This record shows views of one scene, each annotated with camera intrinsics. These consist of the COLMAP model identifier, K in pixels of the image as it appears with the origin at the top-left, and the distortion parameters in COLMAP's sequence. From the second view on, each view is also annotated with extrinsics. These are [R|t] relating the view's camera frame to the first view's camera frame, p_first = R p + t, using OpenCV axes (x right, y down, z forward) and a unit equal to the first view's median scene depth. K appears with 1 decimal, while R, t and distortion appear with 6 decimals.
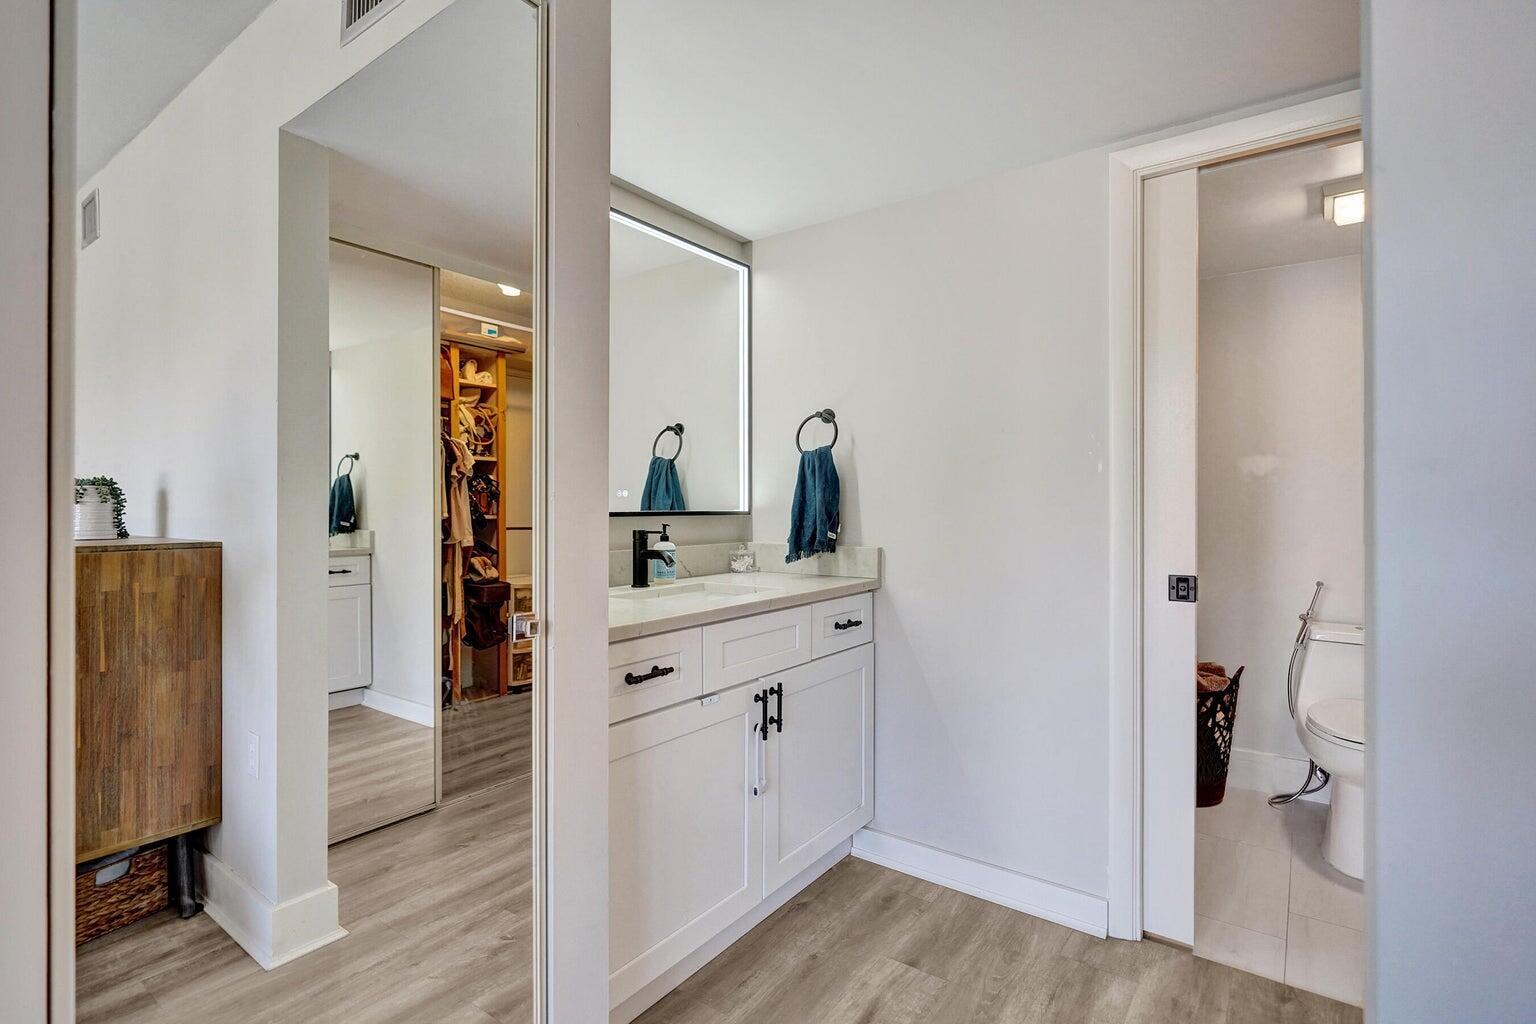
lens RADIAL K [[737.5, 0, 771.2], [0, 737.5, 514.4], [0, 0, 1]] dist [-0.005187, -0.000514]
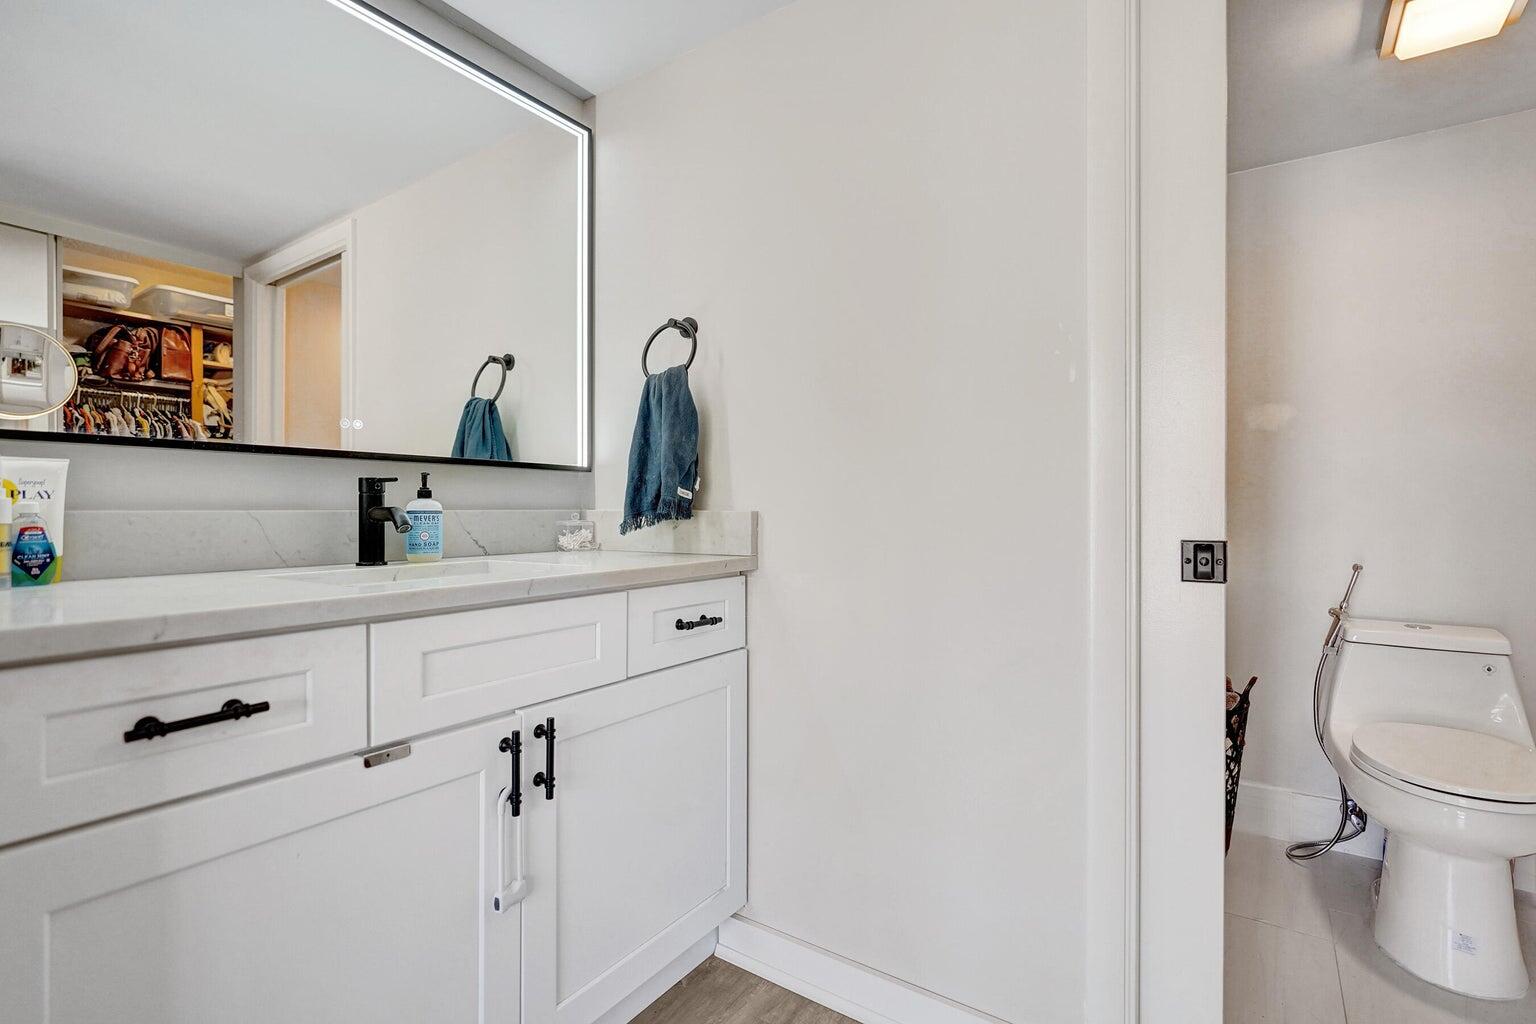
lens RADIAL K [[716.2, 0, 768.3], [0, 716.2, 520.9], [0, 0, 1]] dist [-0.004468, -0.000123]
pose [[0.999582, 0.000293, 0.028923, 0.139414], [-0.000300, 1.000000, 0.000246, 0.053597], [-0.028923, -0.000255, 0.999582, 0.327814]]
